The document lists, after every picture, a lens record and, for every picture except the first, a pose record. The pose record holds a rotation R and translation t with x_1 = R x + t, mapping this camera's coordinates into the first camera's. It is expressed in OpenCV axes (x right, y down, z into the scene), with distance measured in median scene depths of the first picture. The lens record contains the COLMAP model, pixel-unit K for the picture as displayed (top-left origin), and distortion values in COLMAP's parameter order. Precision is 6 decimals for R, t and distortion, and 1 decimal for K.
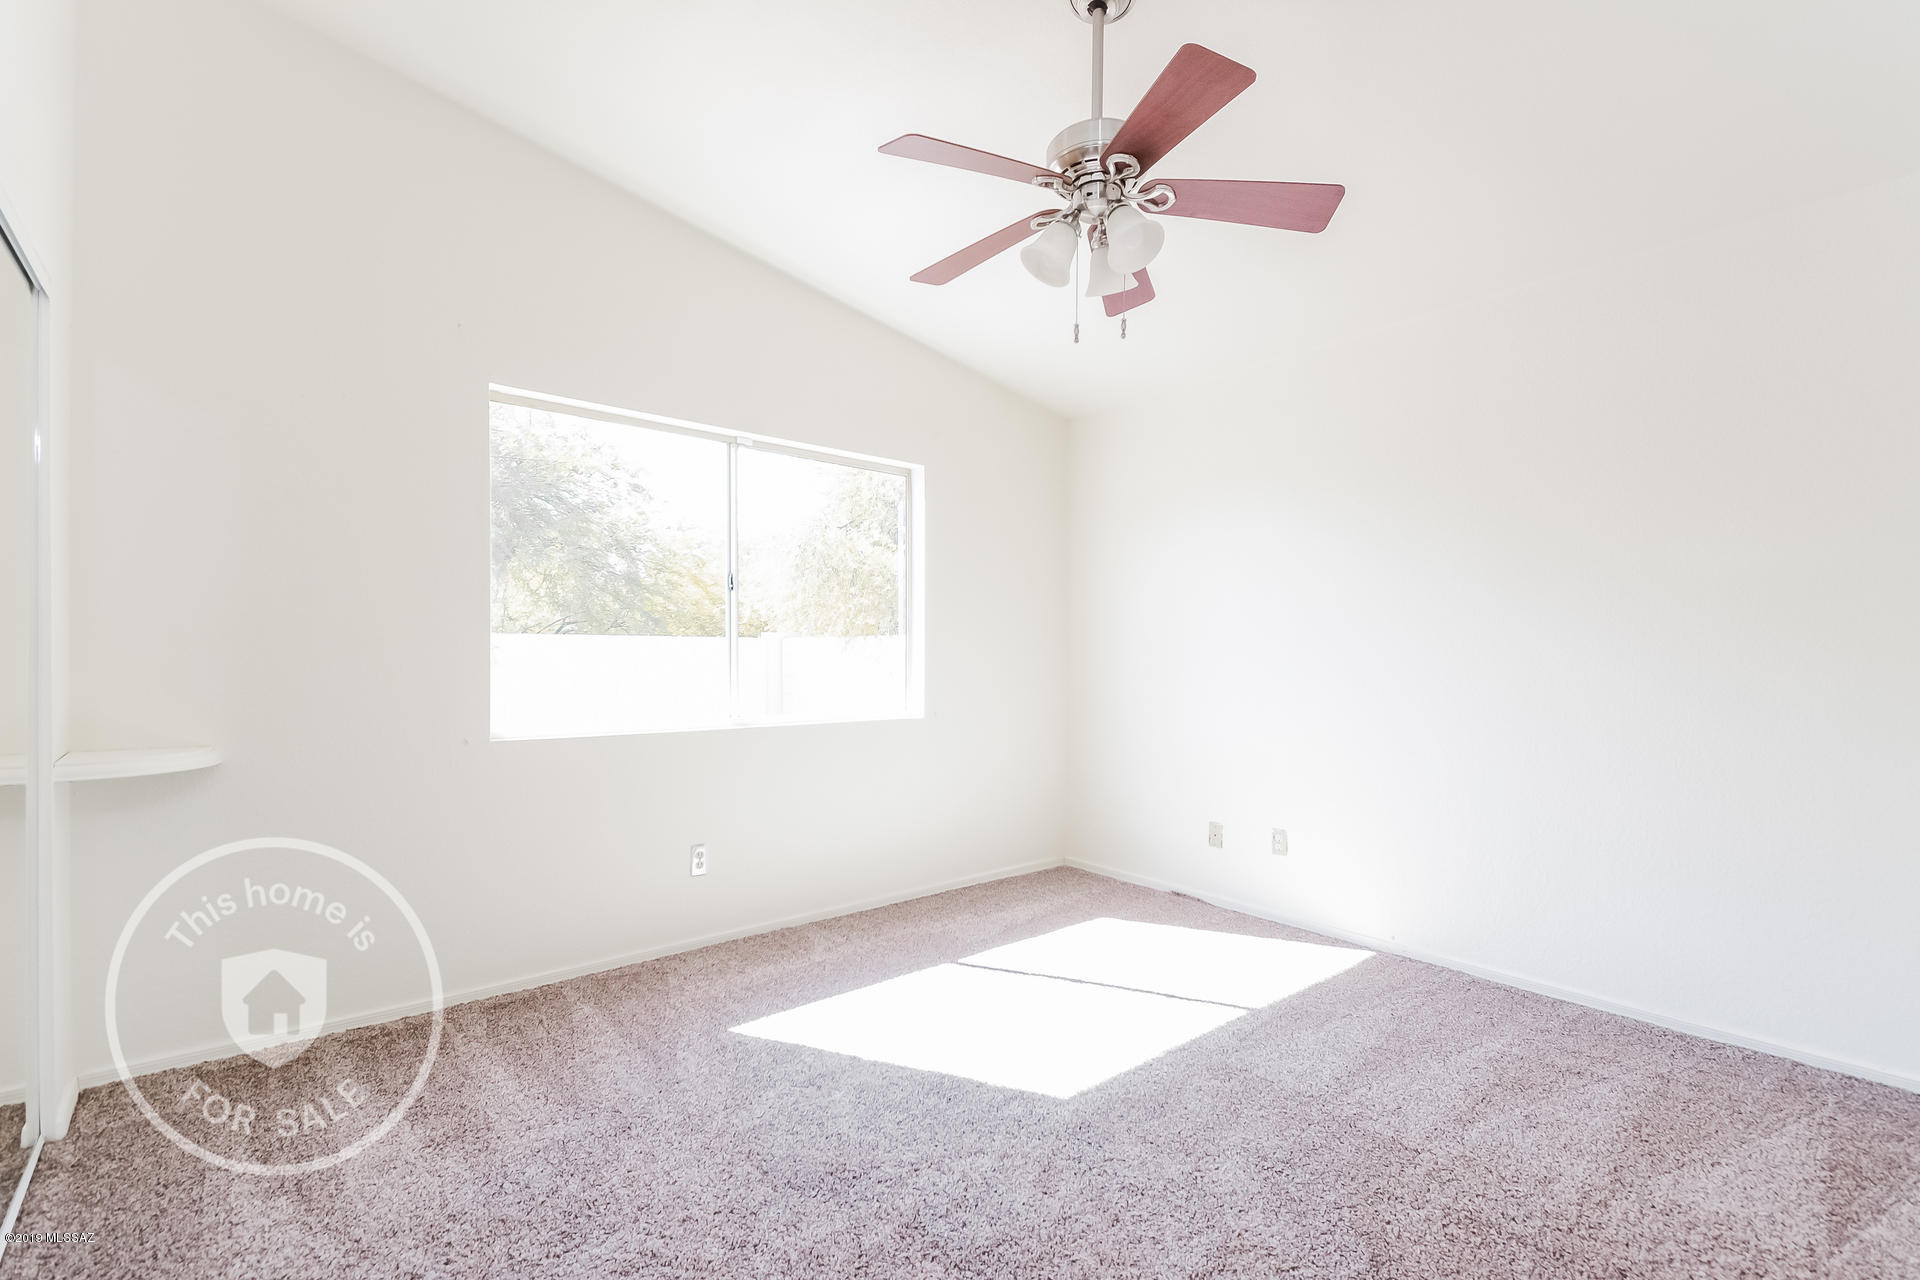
lens RADIAL K [[831.4, 0, 956.3], [0, 831.4, 652.3], [0, 0, 1]] dist [0.021140, -0.010445]
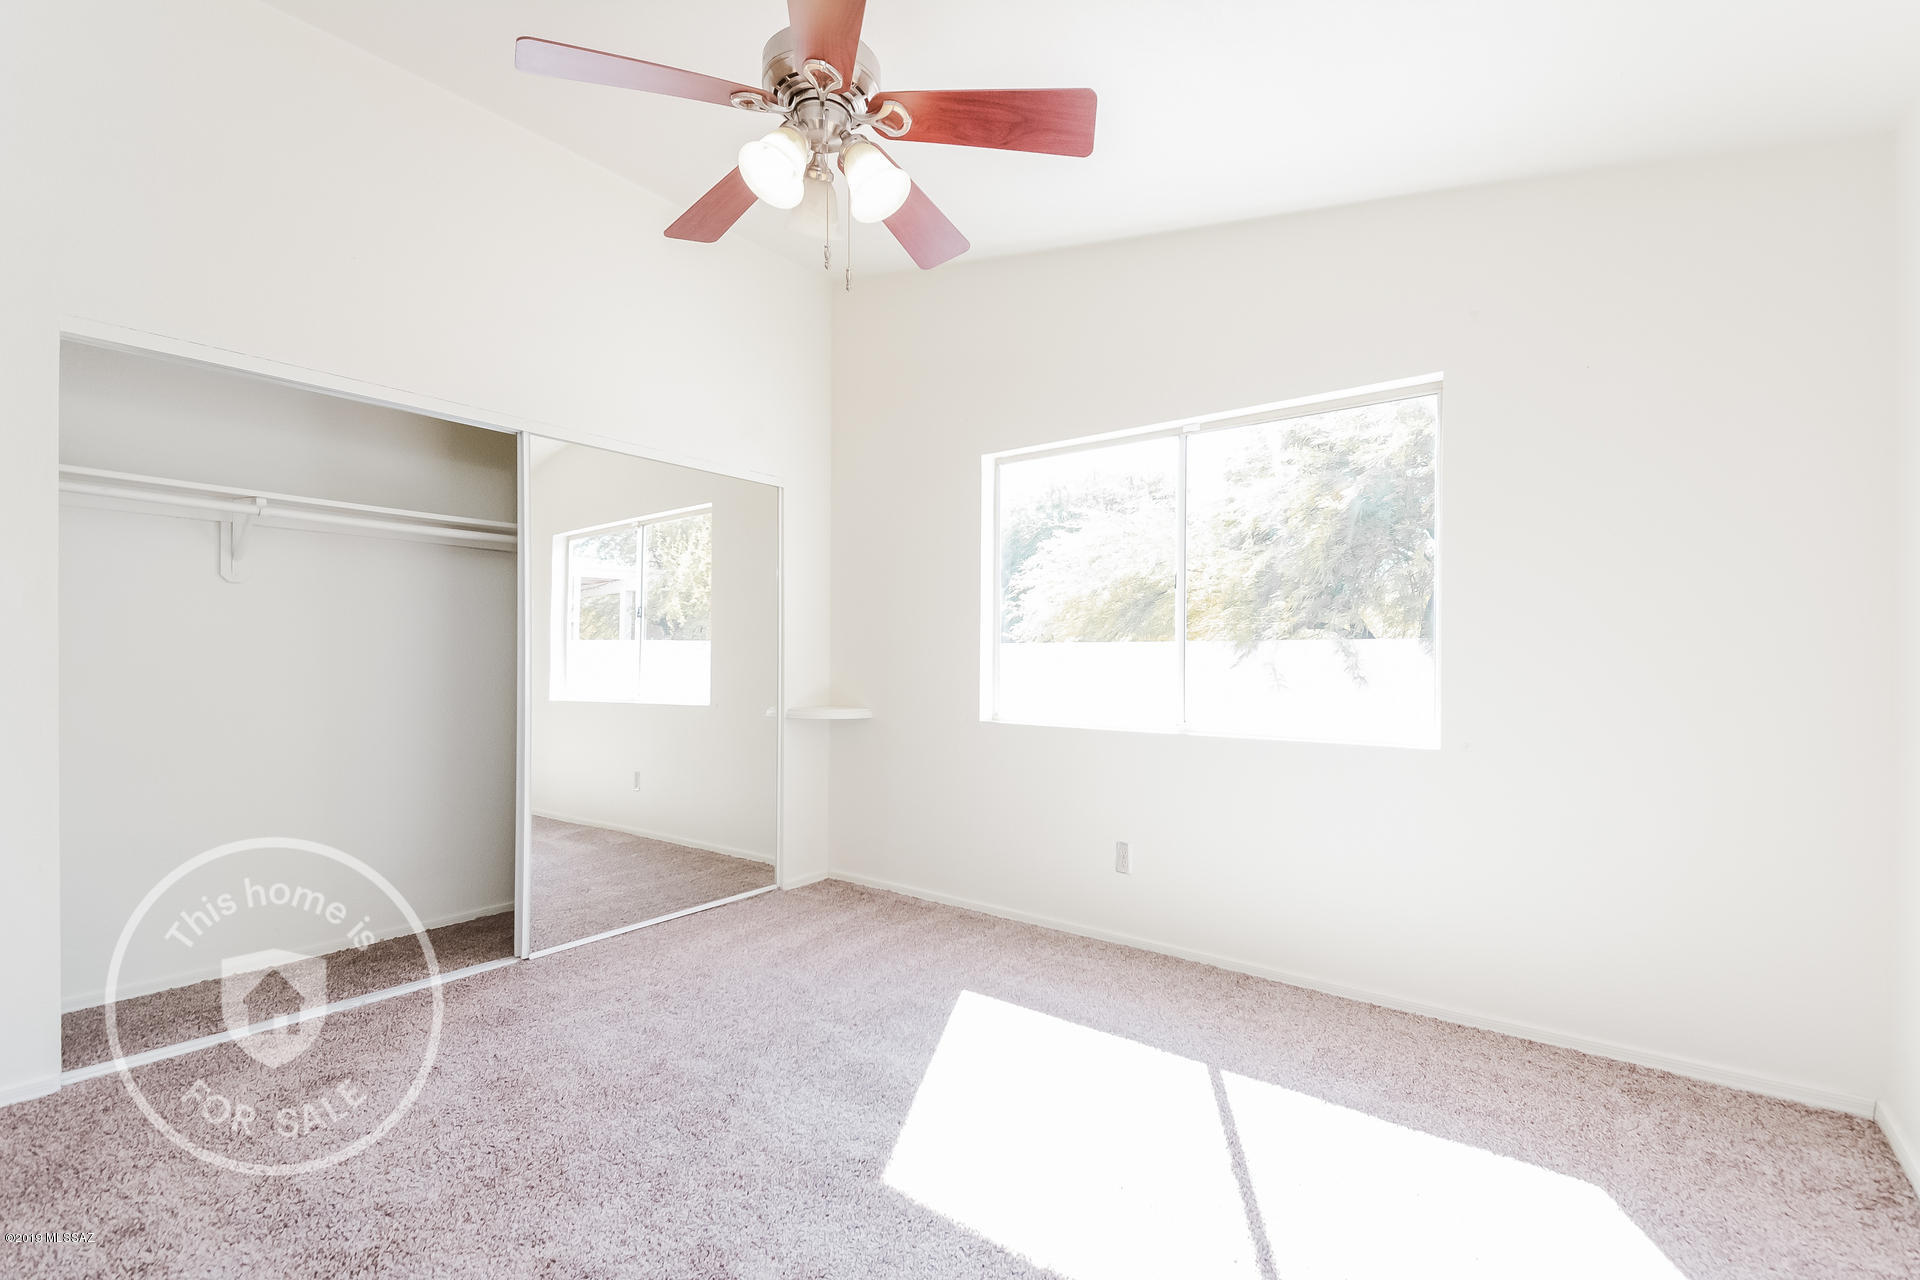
lens RADIAL K [[831.4, 0, 970.5], [0, 831.4, 647.5], [0, 0, 1]] dist [0.021140, -0.010445]
pose [[0.235003, -0.013997, -0.971894, 0.600008], [0.002206, 0.999901, -0.013867, 0.005980], [0.971992, 0.001115, 0.235011, 0.545072]]
